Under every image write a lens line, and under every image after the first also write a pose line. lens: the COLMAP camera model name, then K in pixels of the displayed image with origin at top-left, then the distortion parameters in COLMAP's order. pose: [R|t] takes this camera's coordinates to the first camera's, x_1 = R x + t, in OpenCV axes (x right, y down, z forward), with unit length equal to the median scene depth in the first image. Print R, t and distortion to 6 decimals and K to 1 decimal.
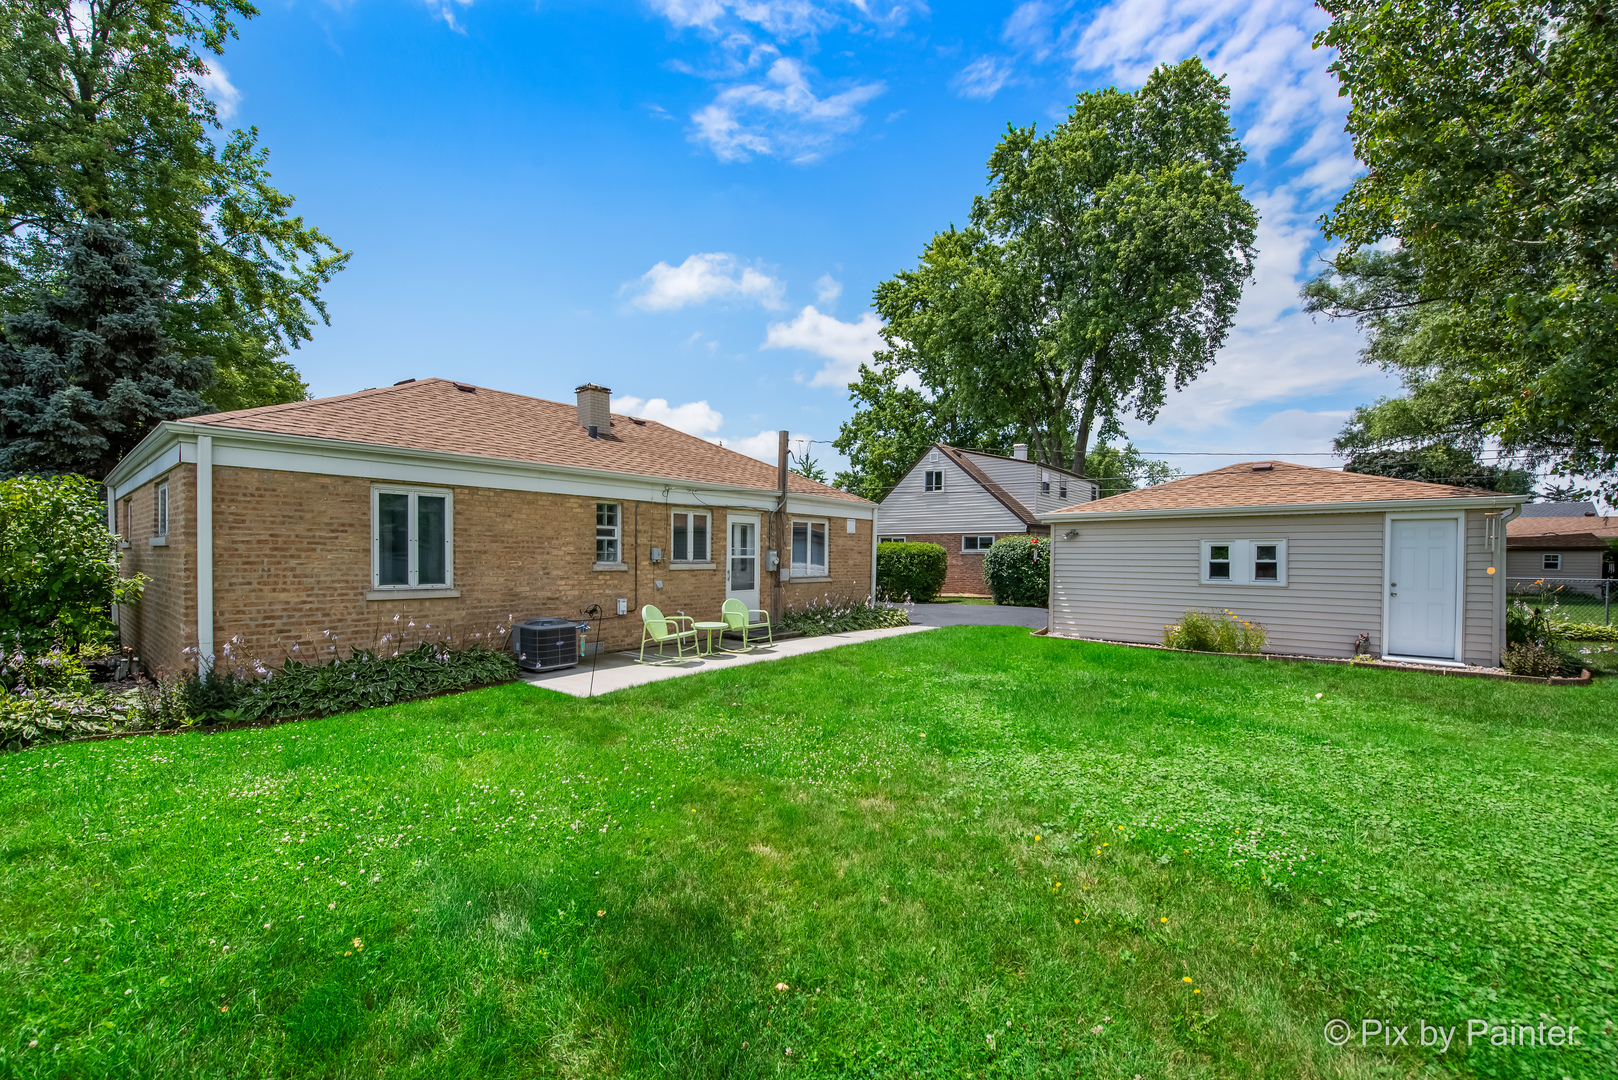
lens RADIAL K [[661.9, 0, 812.3], [0, 661.9, 564.2], [0, 0, 1]] dist [-0.001380, -0.006615]
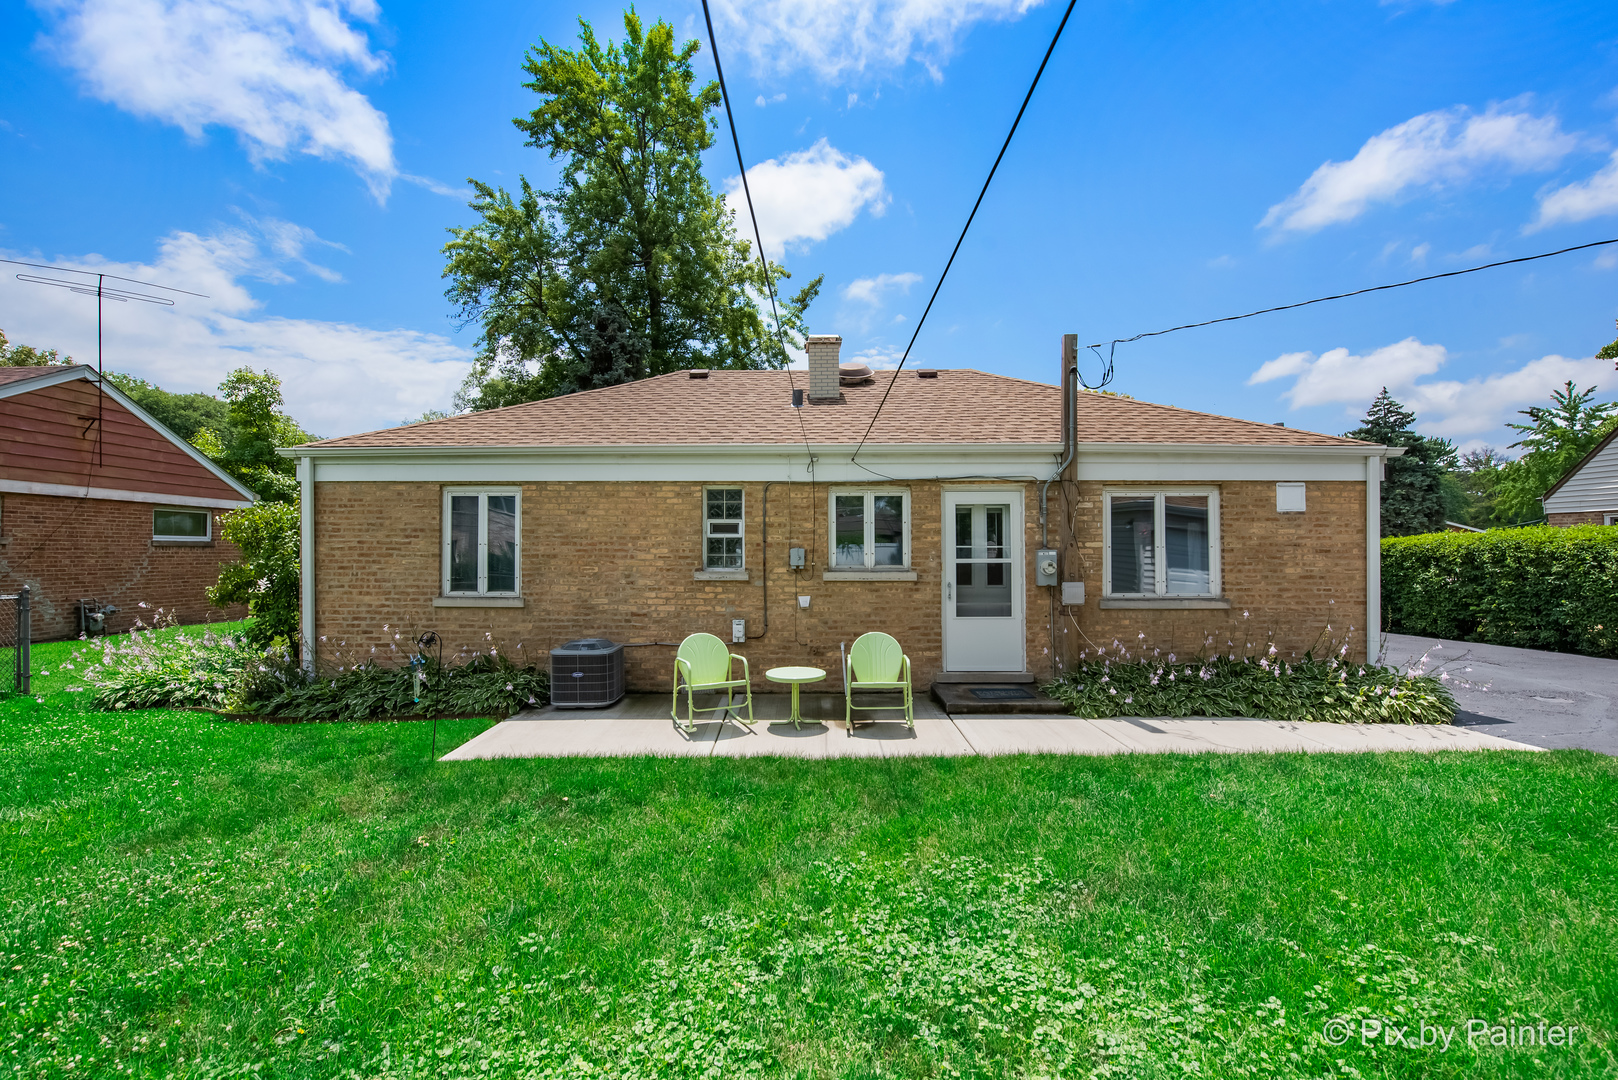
lens RADIAL K [[699.2, 0, 809.0], [0, 699.2, 540.0], [0, 0, 1]] dist [-0.000825, 0.000069]
pose [[0.614920, -0.020804, -0.788315, 0.357861], [-0.006705, 0.999478, -0.031607, -0.010807], [0.788561, 0.024721, 0.614460, 0.589741]]
